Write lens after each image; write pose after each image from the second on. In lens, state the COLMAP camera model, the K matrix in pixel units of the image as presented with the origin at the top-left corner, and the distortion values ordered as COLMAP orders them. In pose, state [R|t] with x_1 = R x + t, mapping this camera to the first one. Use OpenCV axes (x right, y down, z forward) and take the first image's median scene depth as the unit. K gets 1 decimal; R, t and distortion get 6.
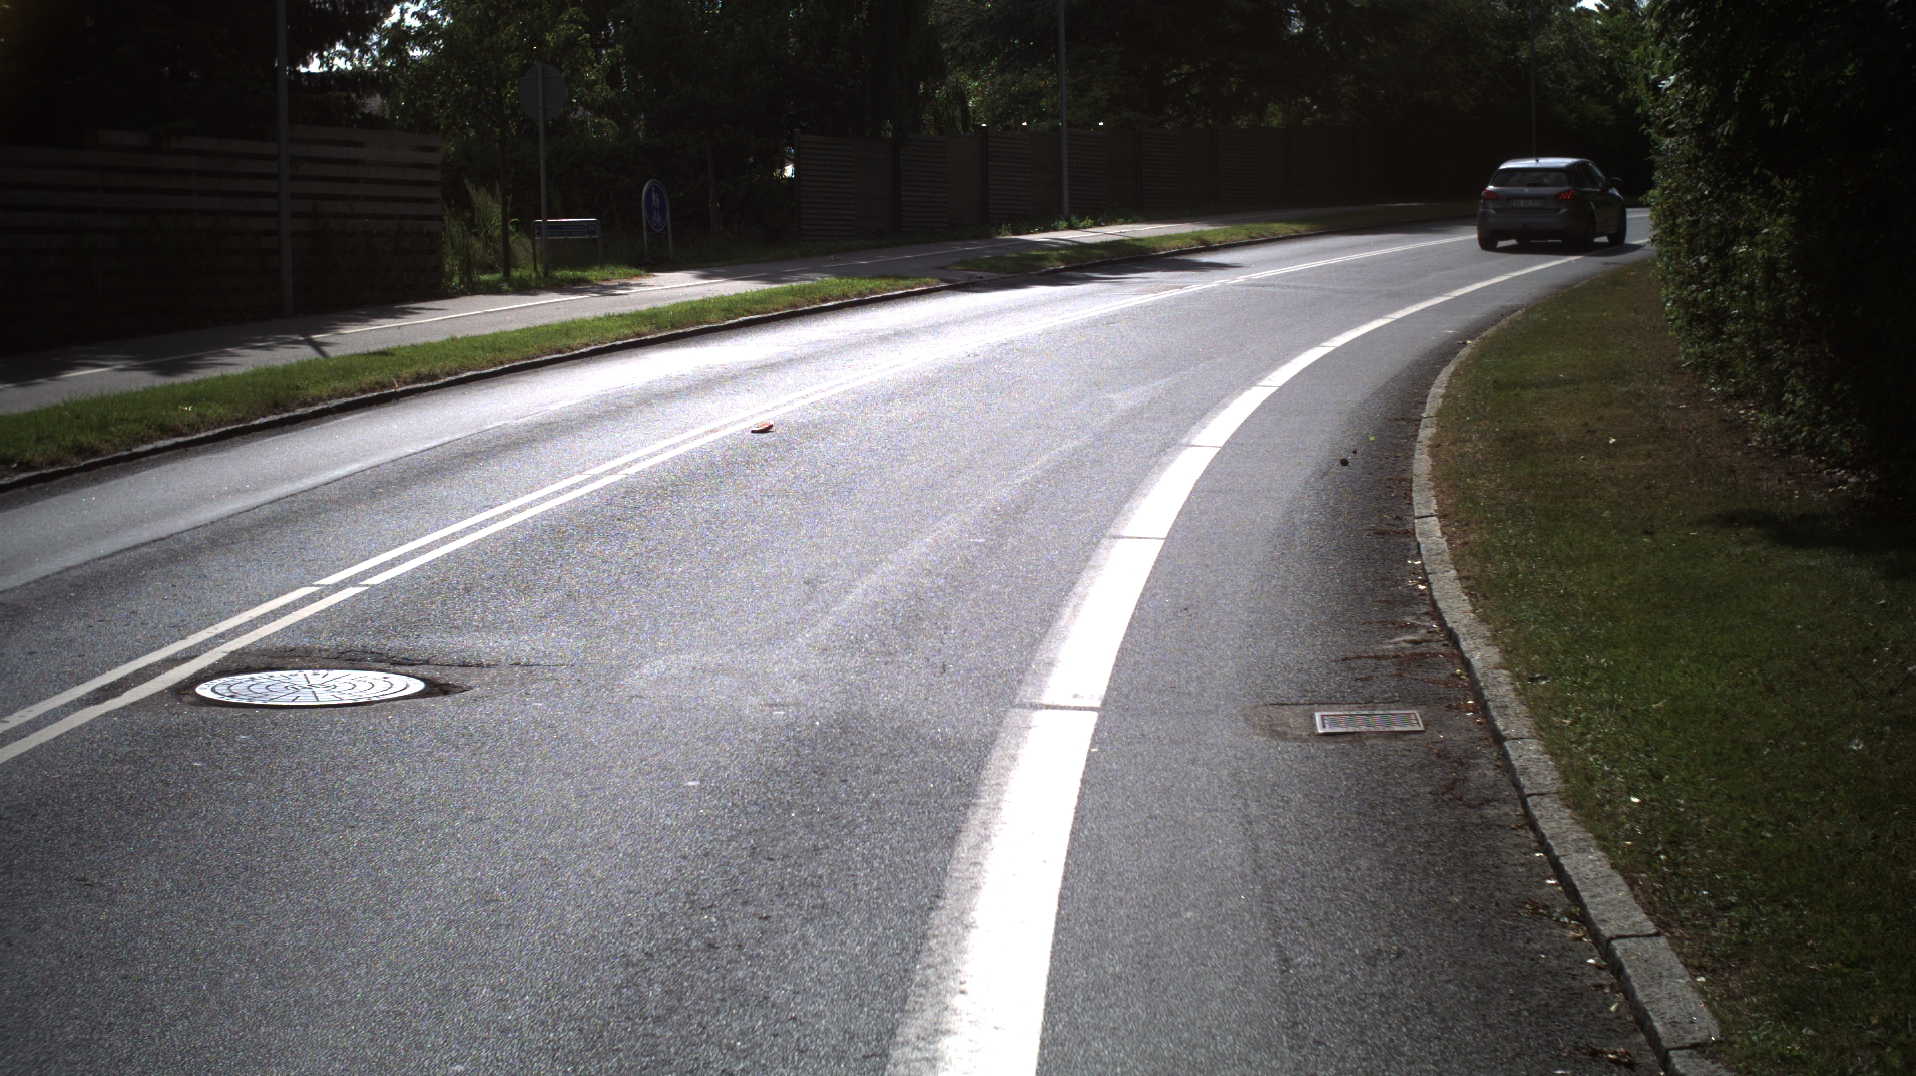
lens RADIAL K [[3296.2, 0, 958.0], [0, 3296.2, 538.0], [0, 0, 1]] dist [-0.298909, 0.381494]
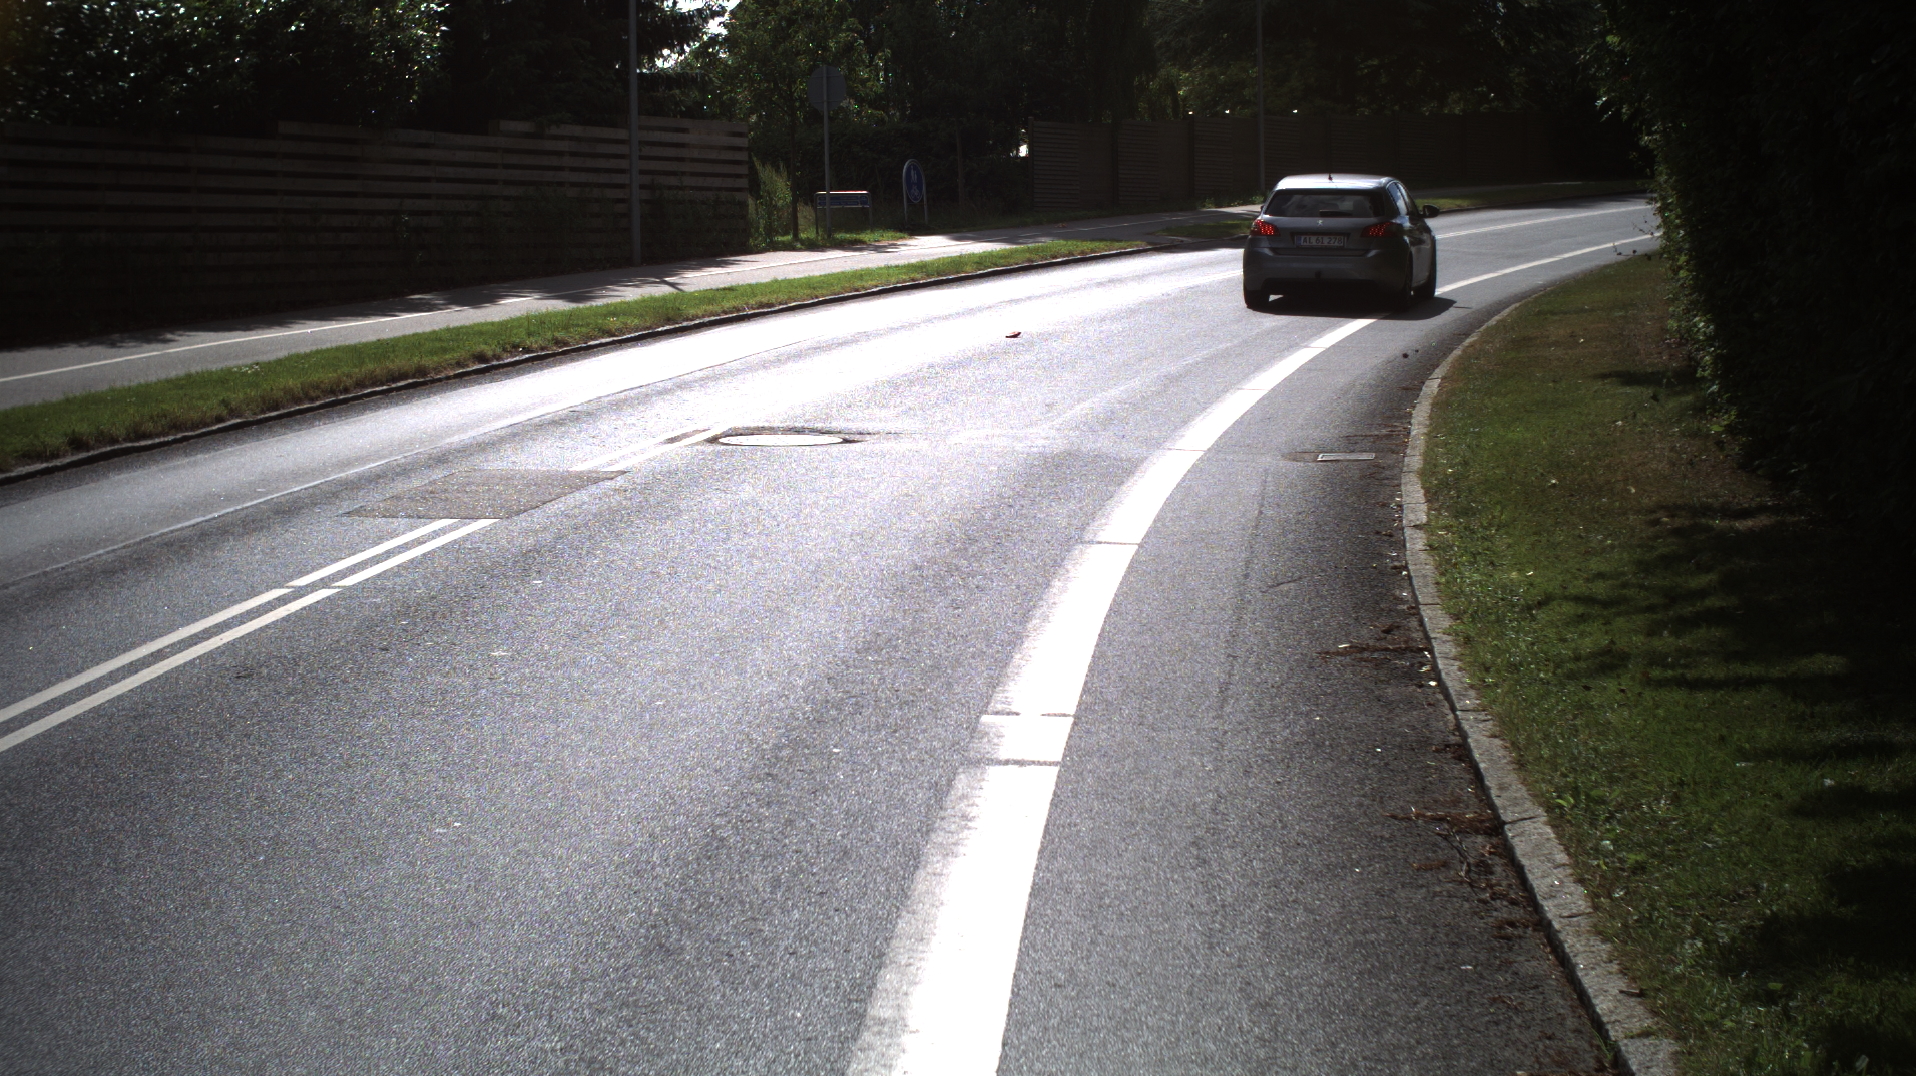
lens RADIAL K [[3296.2, 0, 958.0], [0, 3296.2, 538.0], [0, 0, 1]] dist [-0.298909, 0.381494]
pose [[0.997661, 0.008531, -0.067828, 0.009111], [-0.008031, 0.999939, 0.007642, 0.026665], [0.067889, -0.007079, 0.997668, -0.265979]]
